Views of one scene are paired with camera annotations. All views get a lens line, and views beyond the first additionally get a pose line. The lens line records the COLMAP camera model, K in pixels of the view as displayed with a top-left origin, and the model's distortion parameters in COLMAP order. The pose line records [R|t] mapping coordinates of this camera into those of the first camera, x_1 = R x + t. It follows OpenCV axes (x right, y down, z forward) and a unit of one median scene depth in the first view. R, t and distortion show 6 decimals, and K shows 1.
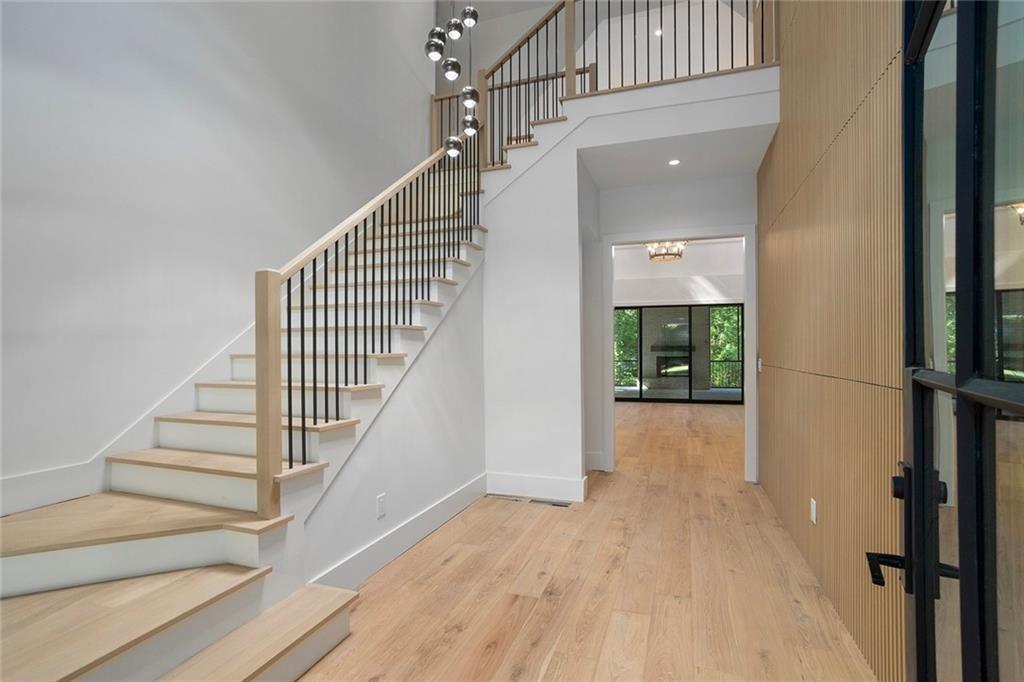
lens RADIAL K [[487.7, 0, 513.7], [0, 487.7, 349.0], [0, 0, 1]] dist [-0.023051, 0.000329]
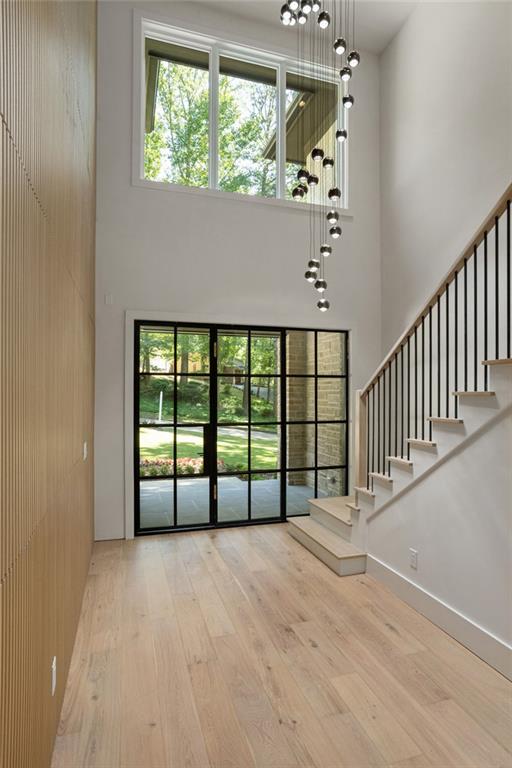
lens RADIAL K [[431.4, 0, 257.6], [0, 431.4, 386.1], [0, 0, 1]] dist [0.004665, 0.001229]
pose [[-0.800967, -0.003883, -0.598696, 0.826087], [0.004303, 0.999916, -0.012242, -0.133084], [0.598693, -0.012382, -0.800883, 1.870270]]
